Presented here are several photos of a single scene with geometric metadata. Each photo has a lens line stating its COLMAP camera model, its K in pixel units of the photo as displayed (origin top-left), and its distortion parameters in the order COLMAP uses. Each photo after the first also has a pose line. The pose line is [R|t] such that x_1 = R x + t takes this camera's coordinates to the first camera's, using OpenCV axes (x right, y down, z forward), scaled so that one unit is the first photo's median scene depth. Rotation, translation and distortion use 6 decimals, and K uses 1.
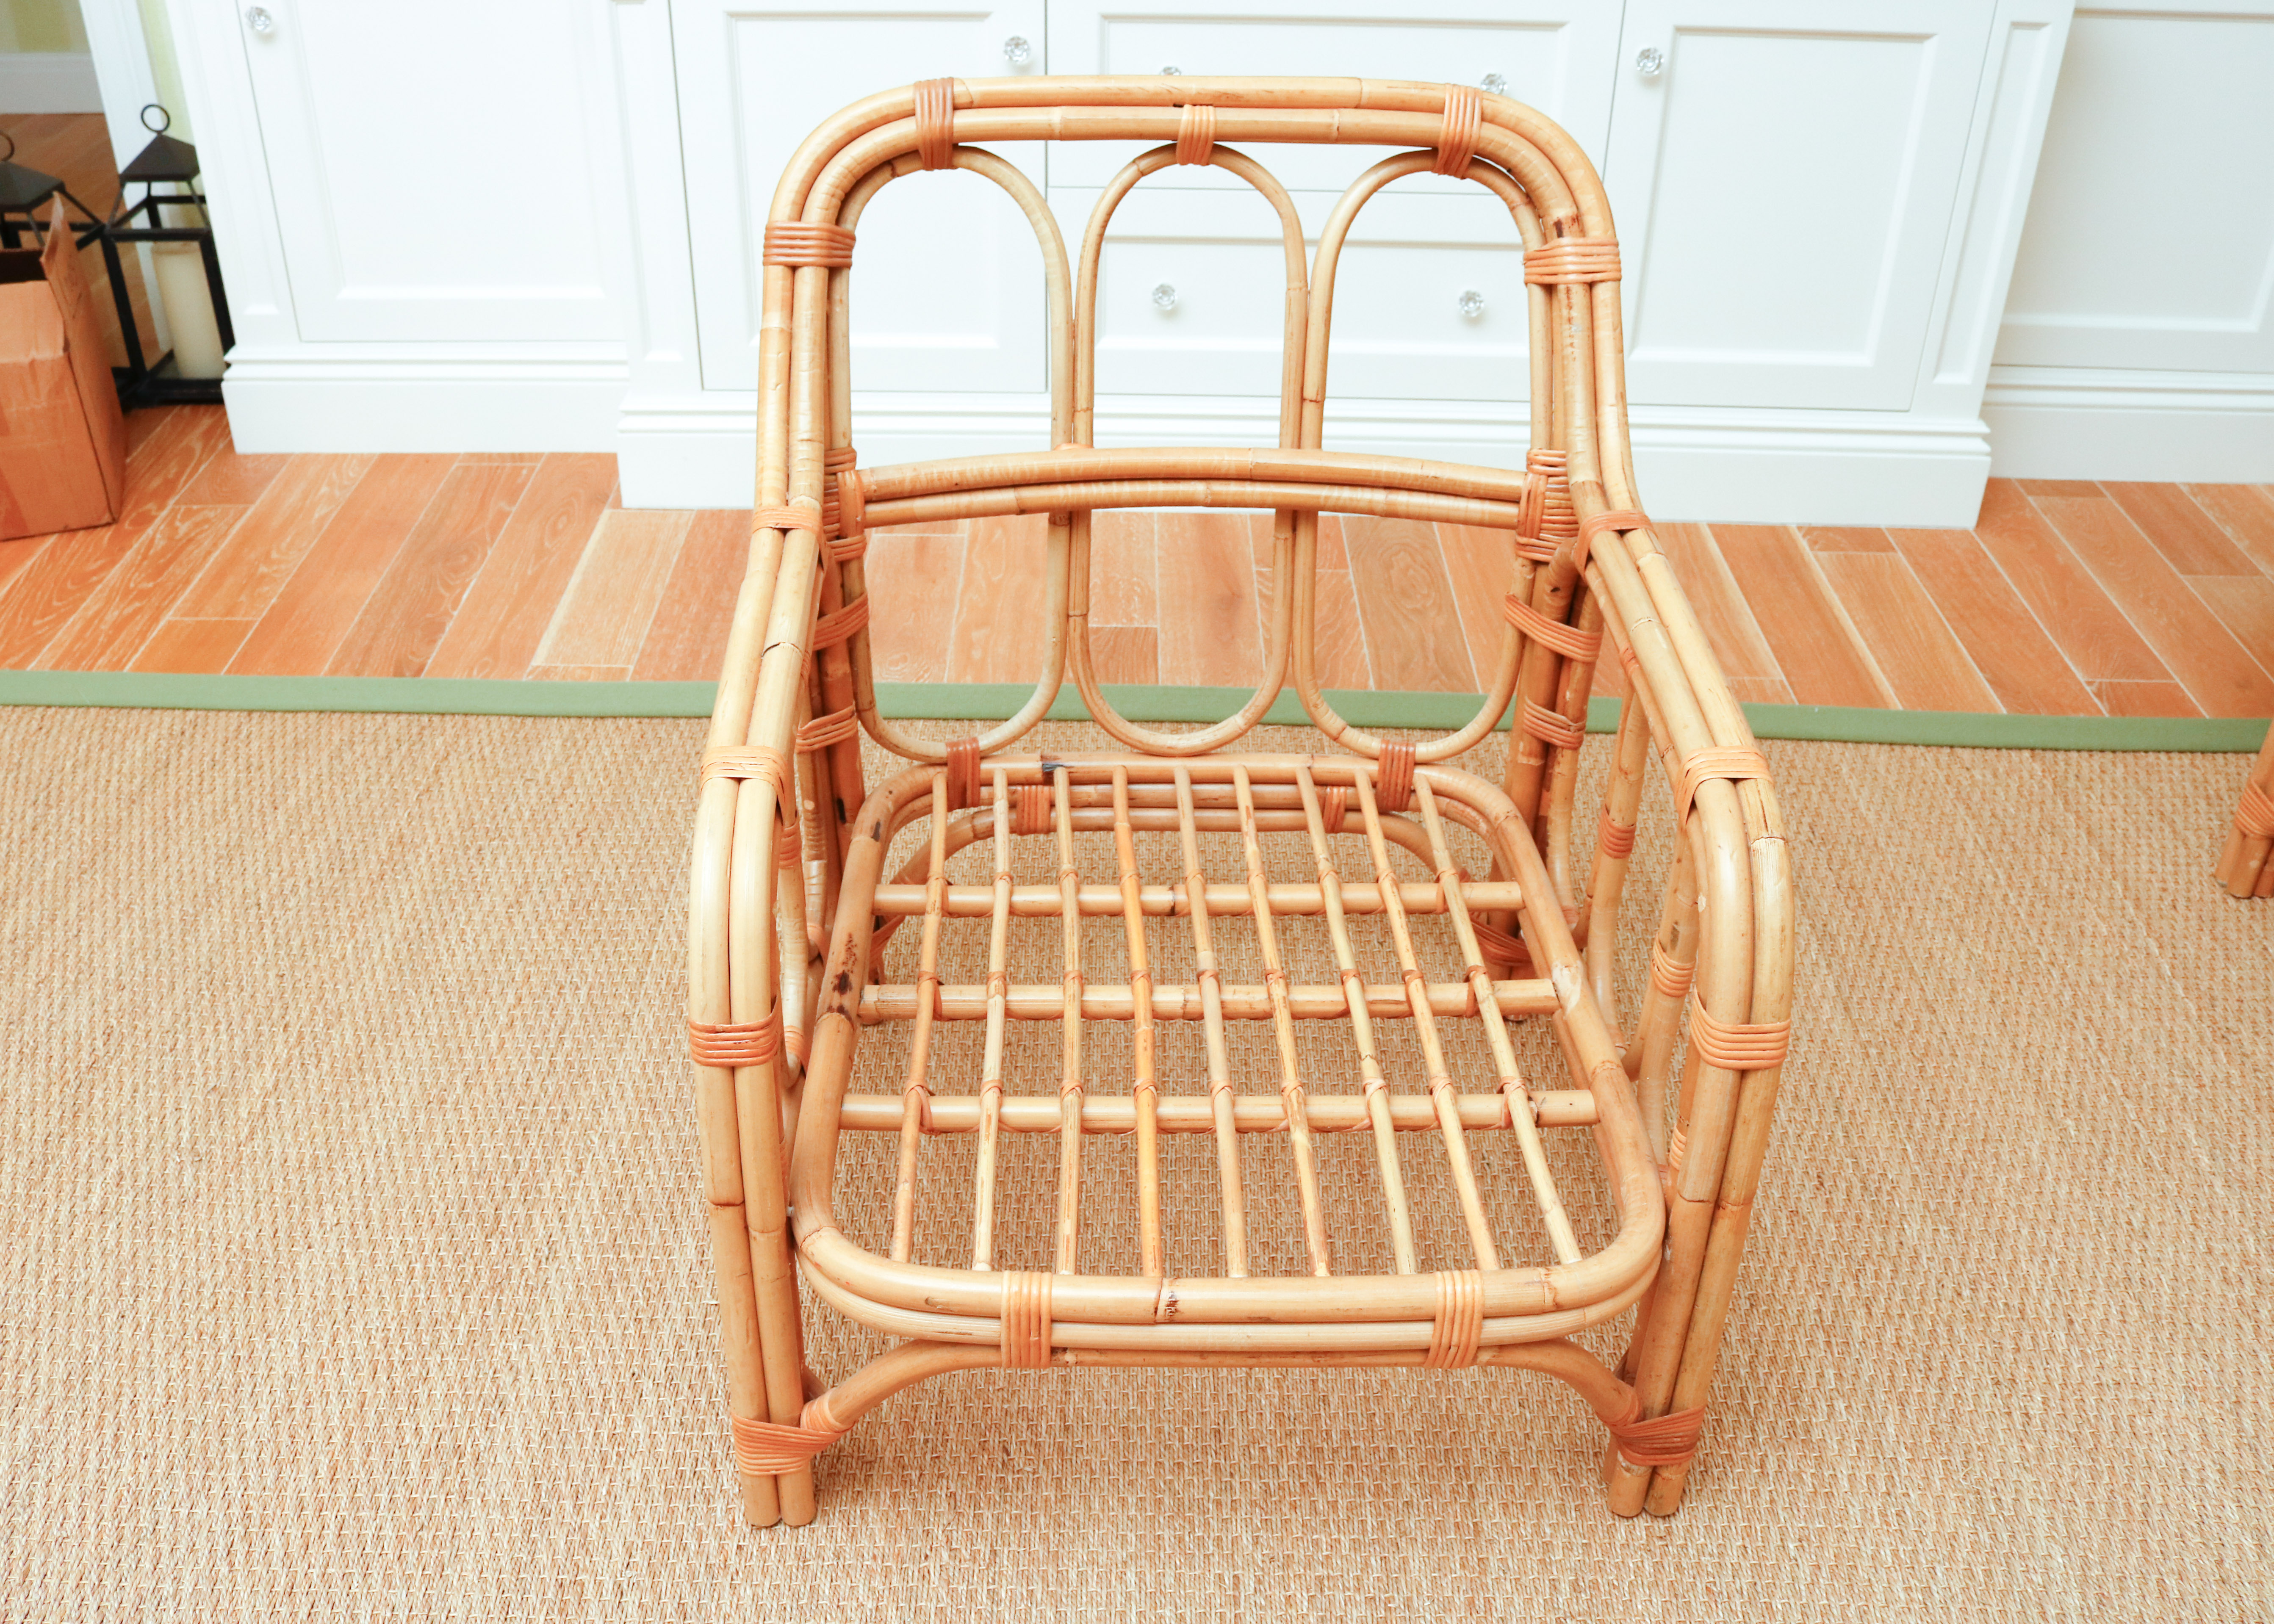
lens RADIAL K [[2106.7, 0, 1104.4], [0, 2106.7, 793.6], [0, 0, 1]] dist [-0.097823, 0.000000]
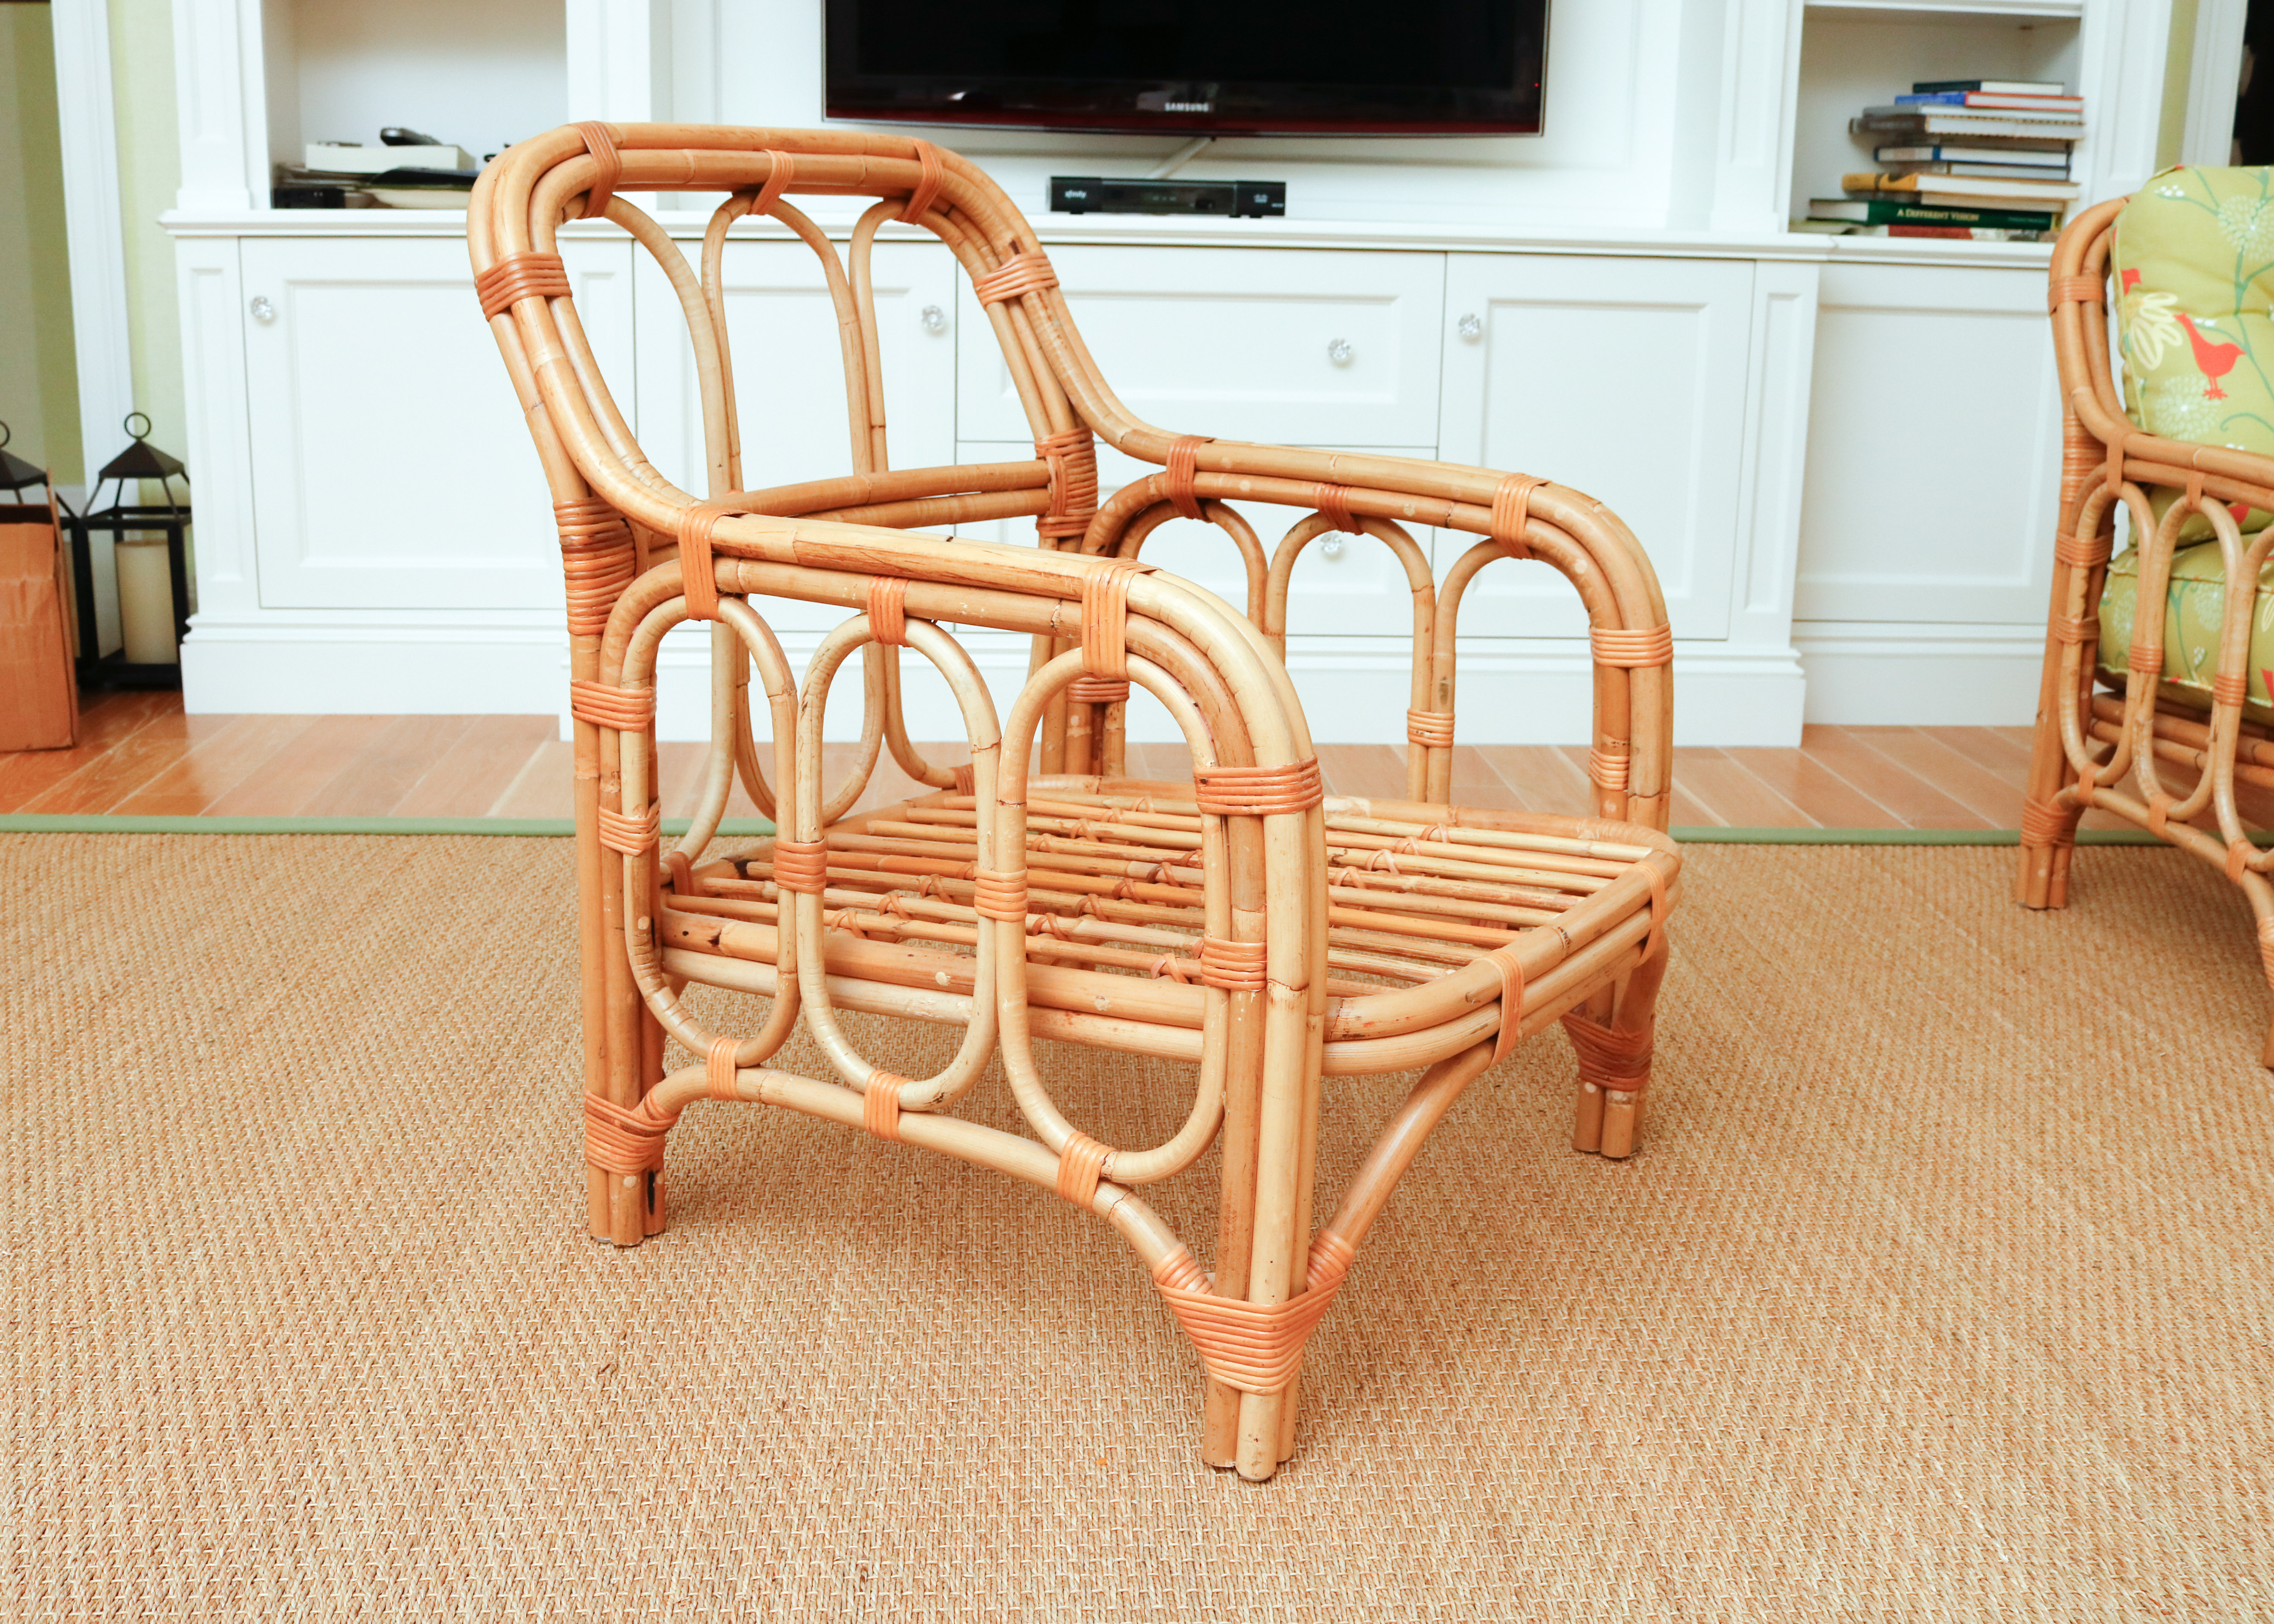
lens RADIAL K [[2356.6, 0, 1112.8], [0, 2356.6, 801.4], [0, 0, 1]] dist [-0.091358, 0.000000]
pose [[0.997713, -0.008386, 0.067074, -0.043064], [0.029997, 0.944150, -0.328148, 0.458285], [-0.060576, 0.329410, 0.942242, -0.220692]]
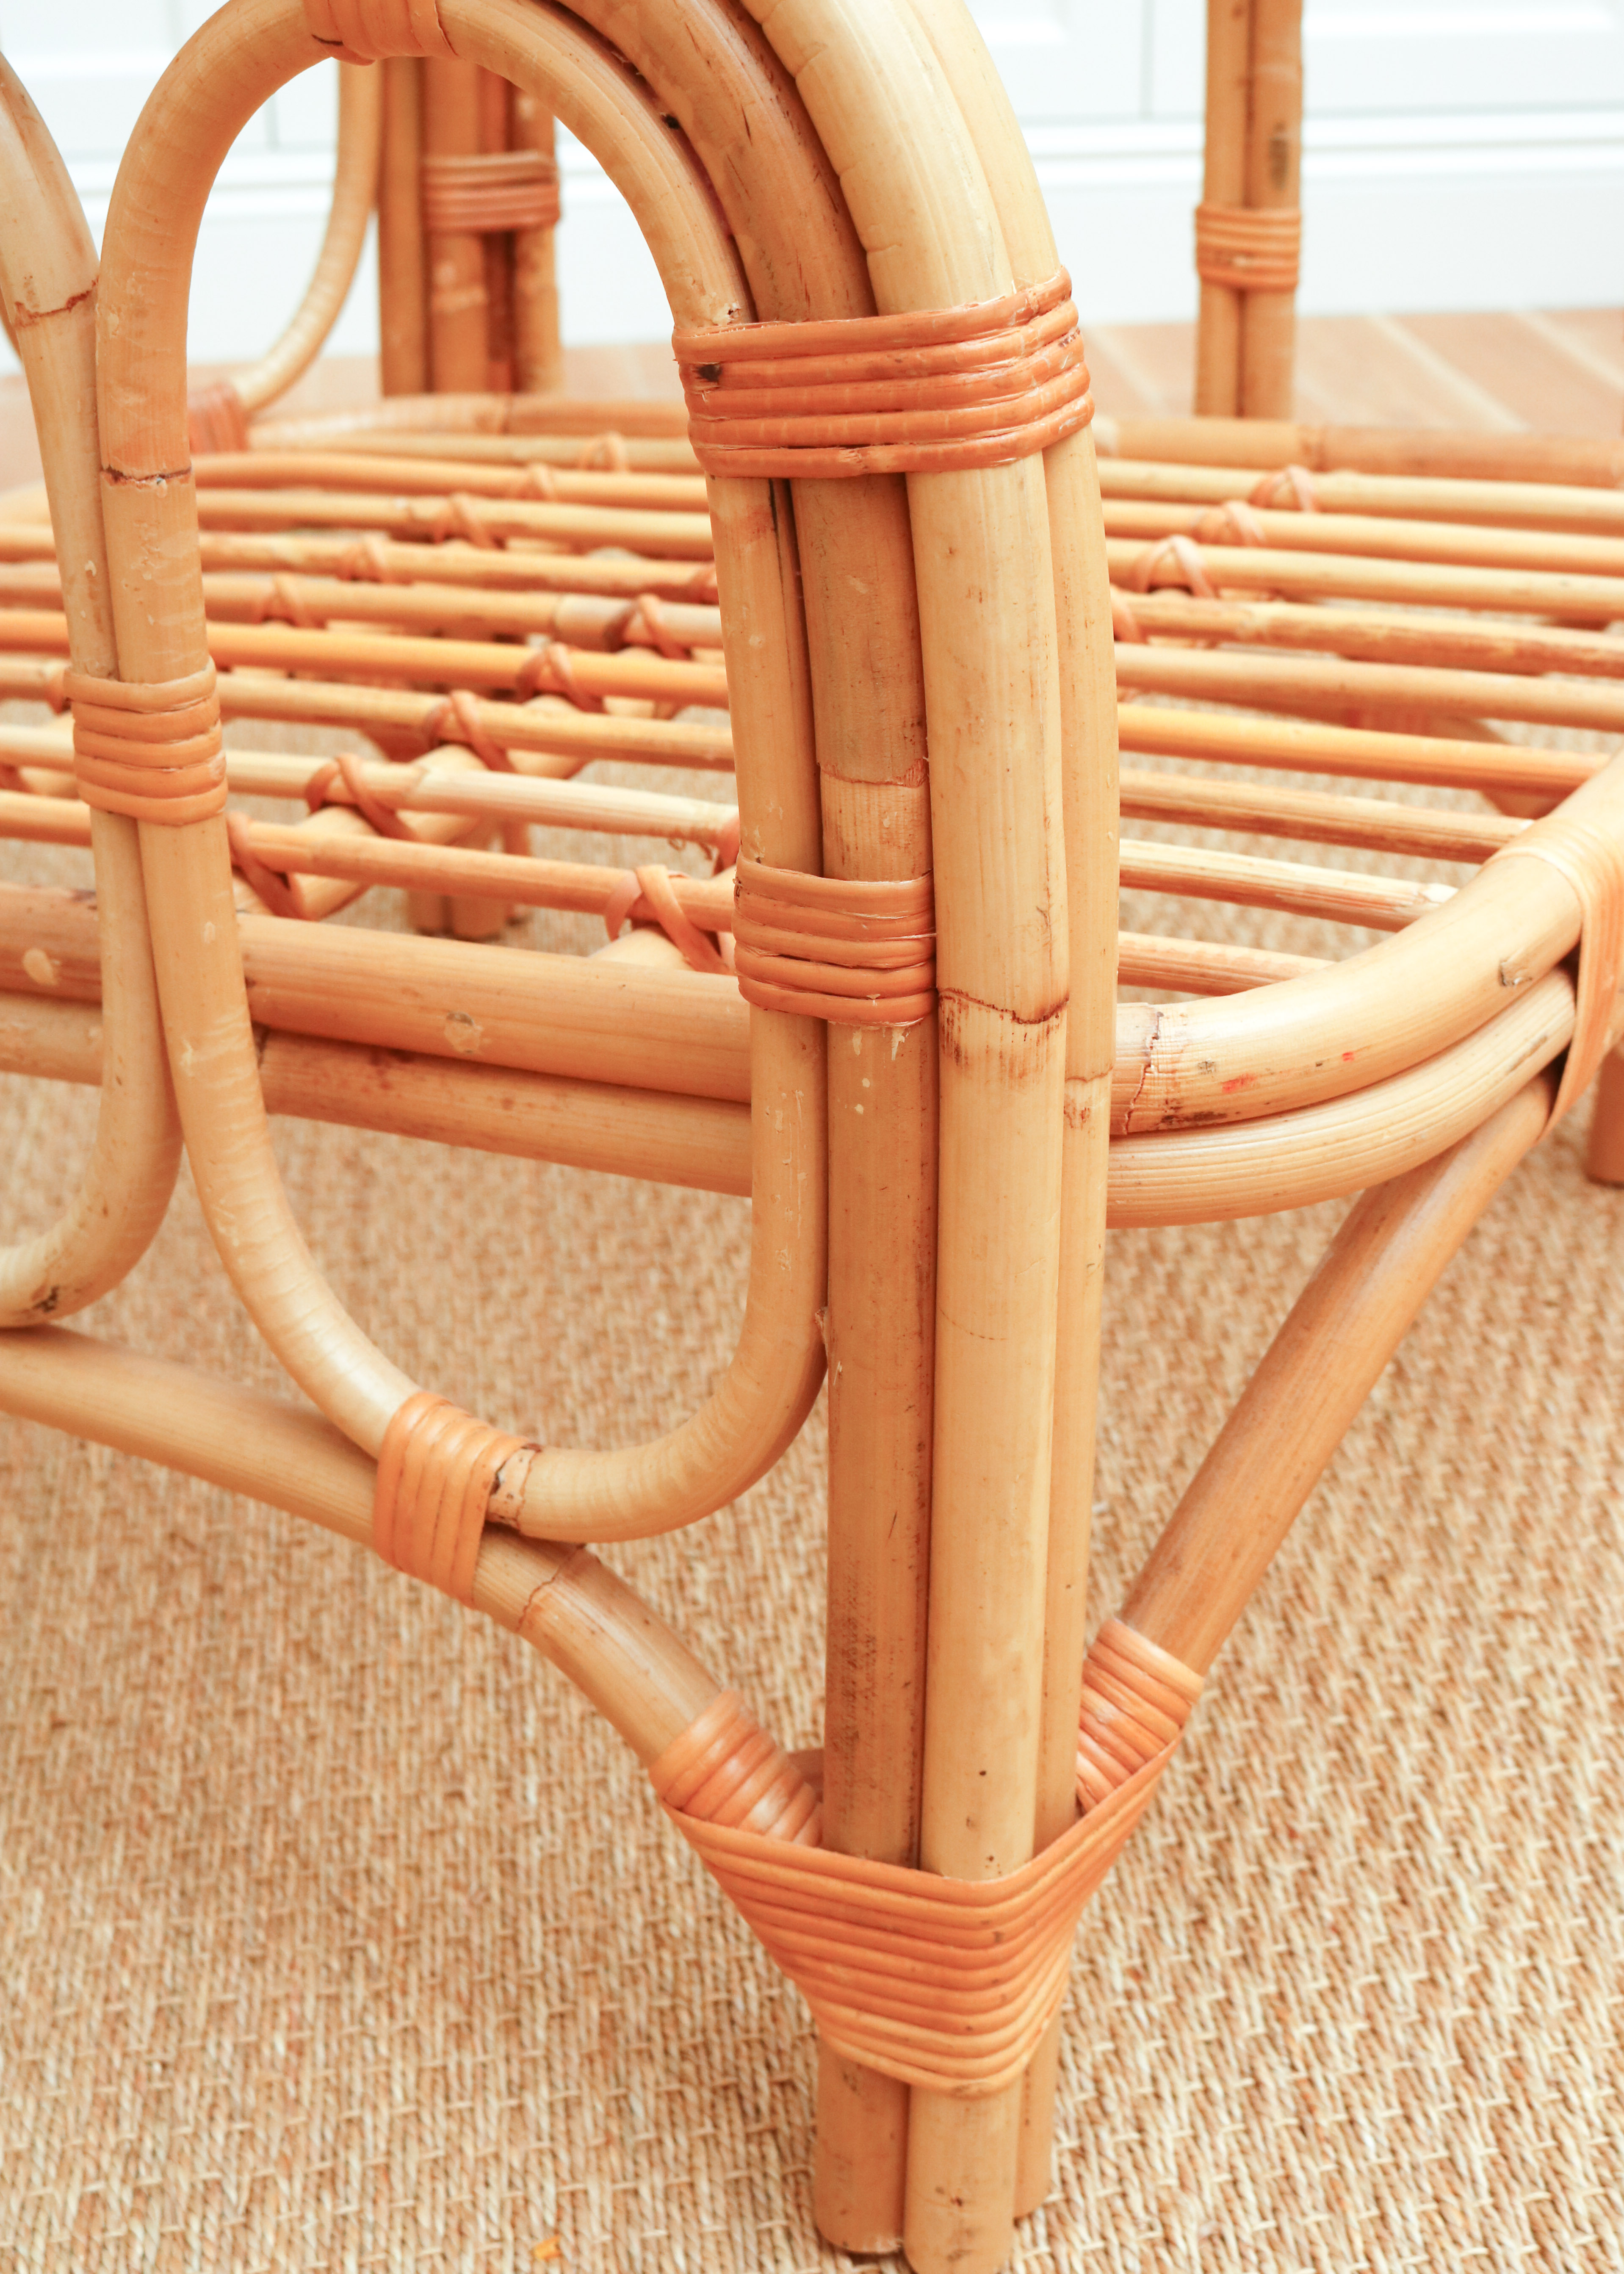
lens RADIAL K [[3270.1, 0, 813.1], [0, 3270.1, 1135.2], [0, 0, 1]] dist [-0.090569, 0.000000]
pose [[0.990647, -0.082822, 0.108440, 0.005549], [0.095706, 0.988202, -0.119571, 0.318525], [-0.097258, 0.128831, 0.986886, 0.178511]]
